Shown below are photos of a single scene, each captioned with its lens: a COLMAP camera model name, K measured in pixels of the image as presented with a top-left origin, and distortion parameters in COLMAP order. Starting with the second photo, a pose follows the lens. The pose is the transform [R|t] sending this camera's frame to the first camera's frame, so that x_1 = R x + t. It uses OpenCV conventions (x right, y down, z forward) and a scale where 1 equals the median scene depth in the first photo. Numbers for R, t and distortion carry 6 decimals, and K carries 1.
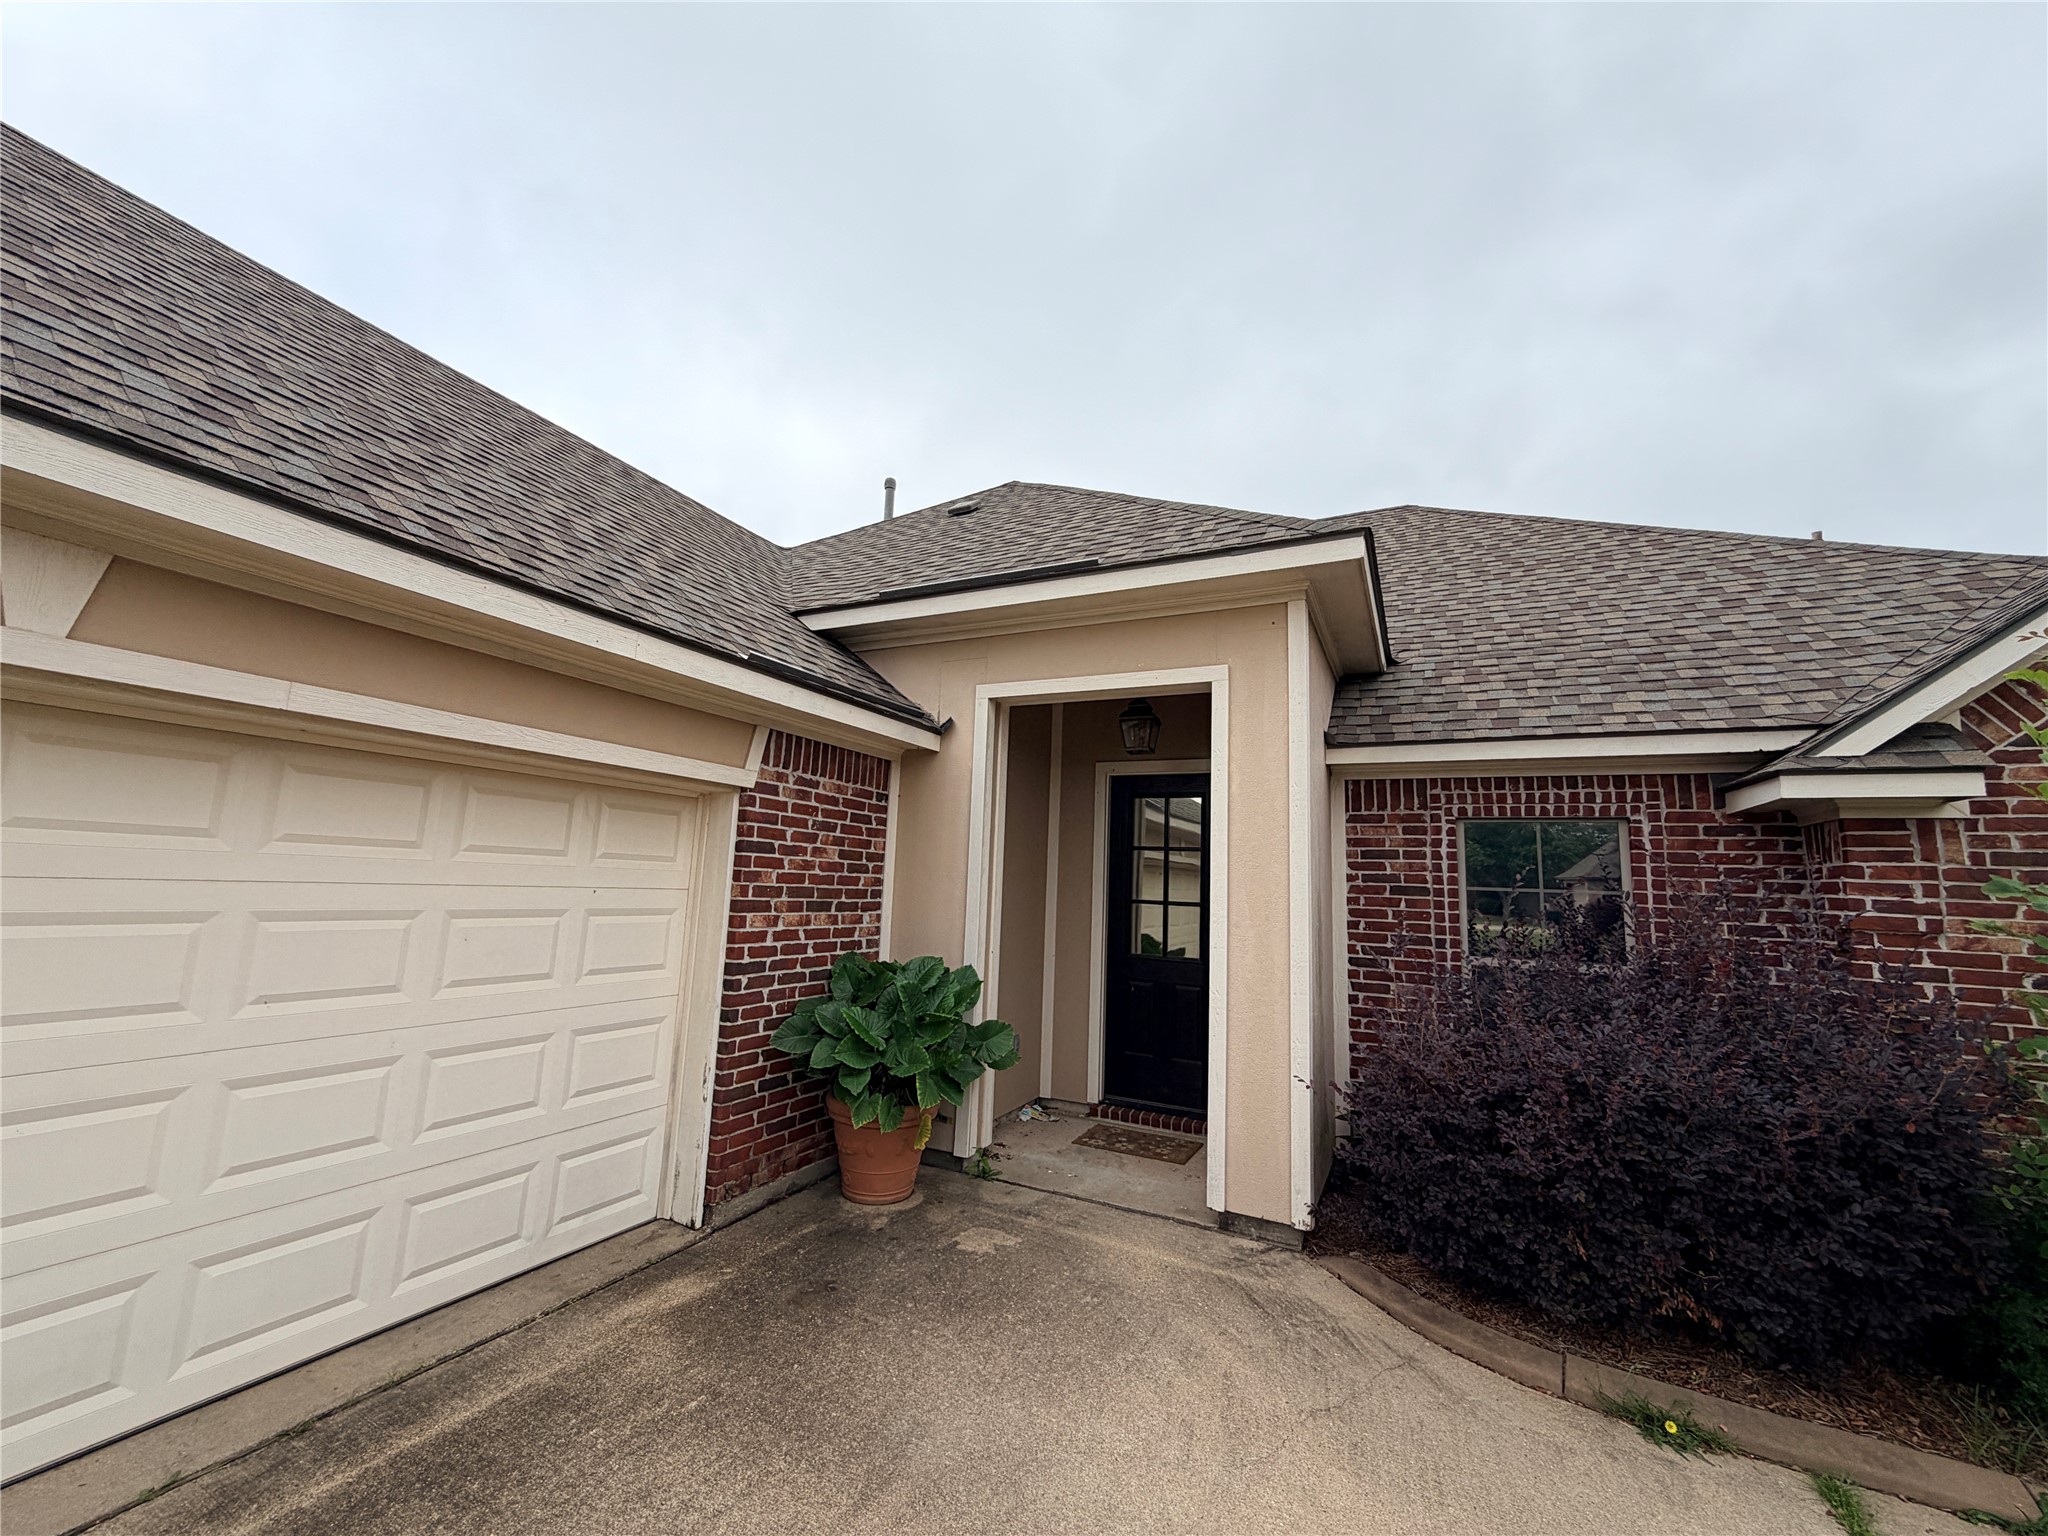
lens RADIAL K [[815.2, 0, 1022.0], [0, 815.2, 773.6], [0, 0, 1]] dist [0.000193, -0.000094]
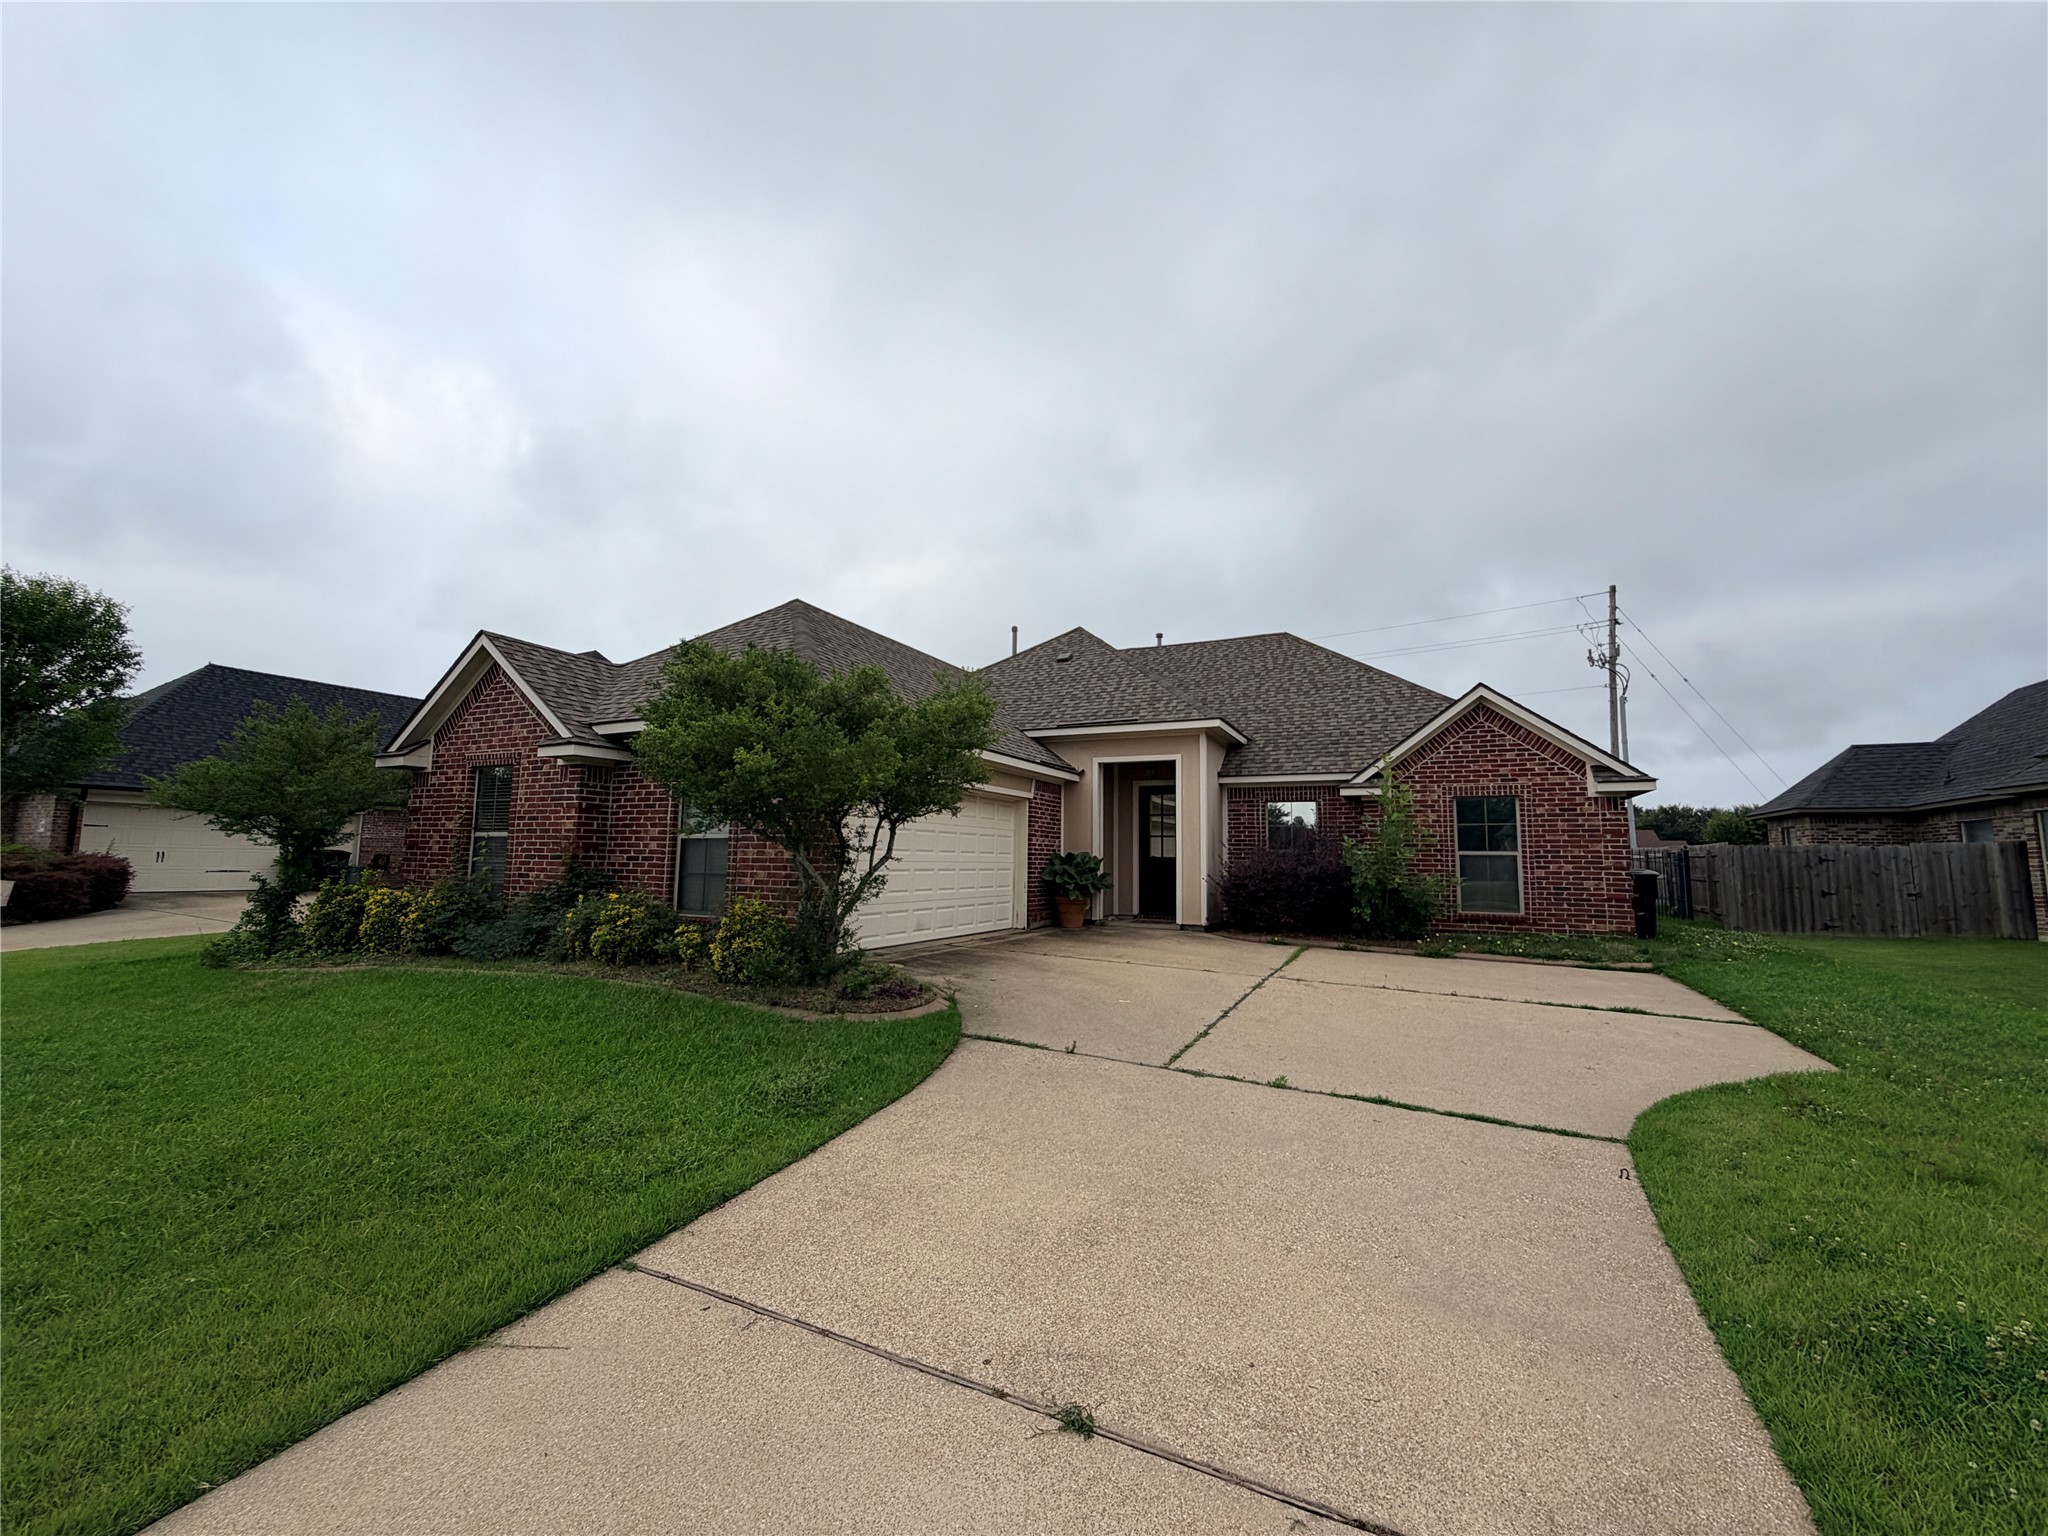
lens RADIAL K [[815.2, 0, 1020.3], [0, 815.2, 769.4], [0, 0, 1]] dist [0.000193, -0.000094]
pose [[0.999693, -0.024752, 0.000881, -0.331130], [0.024720, 0.999356, 0.026024, -0.159394], [-0.001525, -0.025994, 0.999661, -1.926860]]
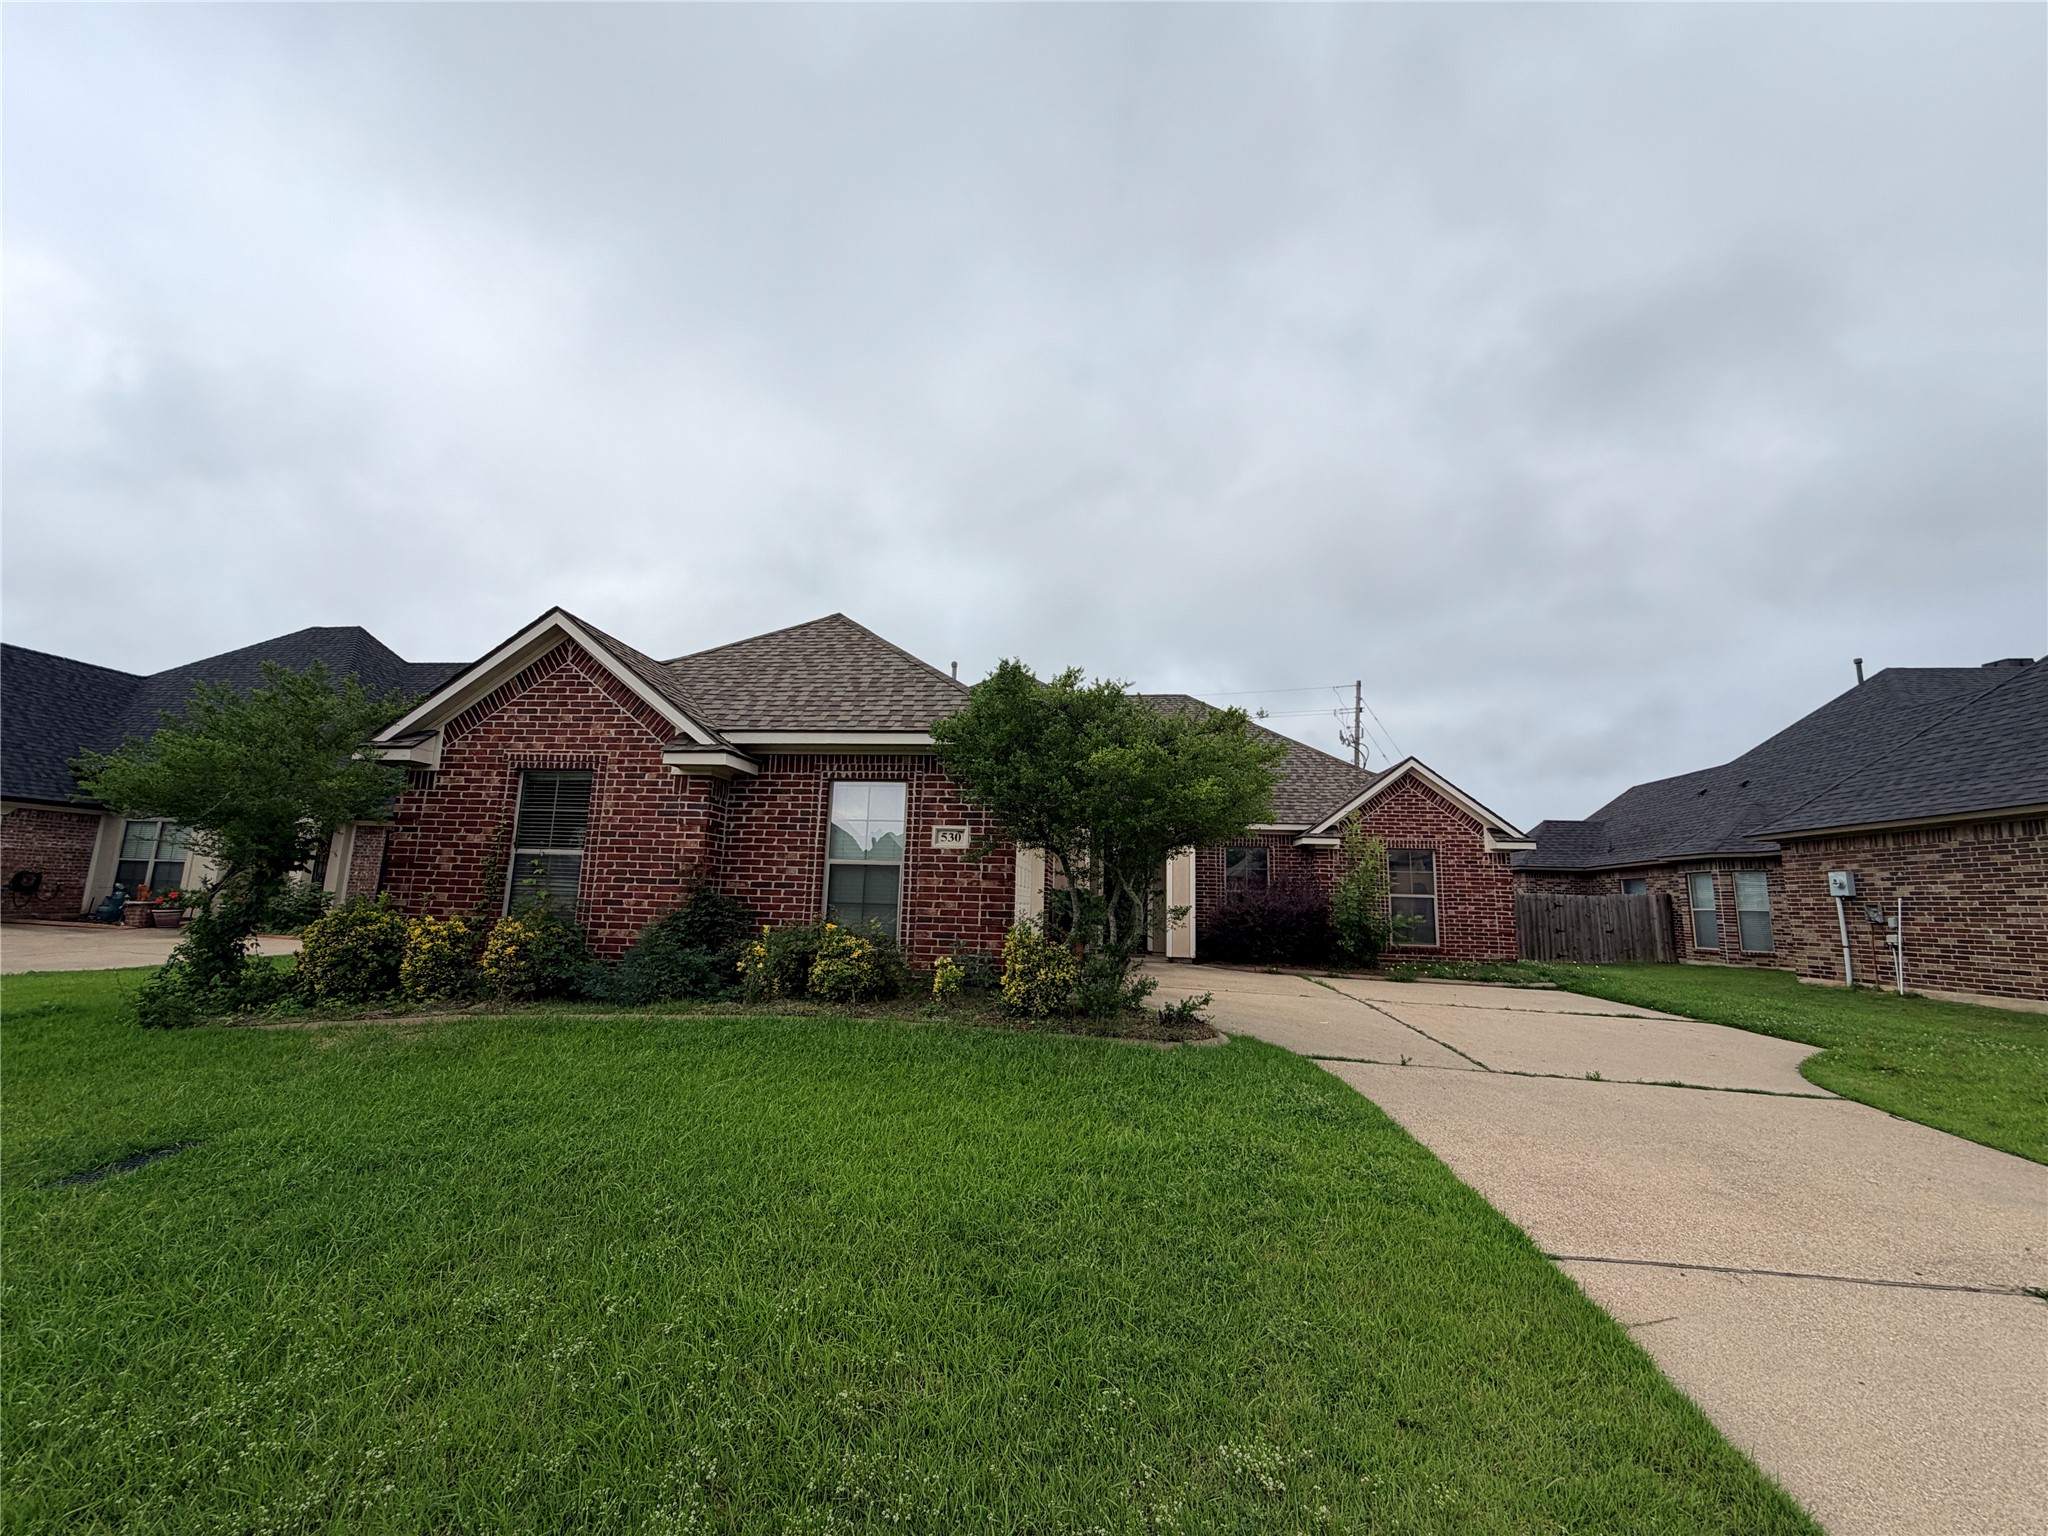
lens RADIAL K [[815.2, 0, 1019.7], [0, 815.2, 767.9], [0, 0, 1]] dist [0.000193, -0.000094]
pose [[0.938834, 0.045710, 0.341324, -1.380410], [-0.039590, 0.998906, -0.024880, -0.145906], [-0.342088, 0.009845, 0.939616, -1.800216]]
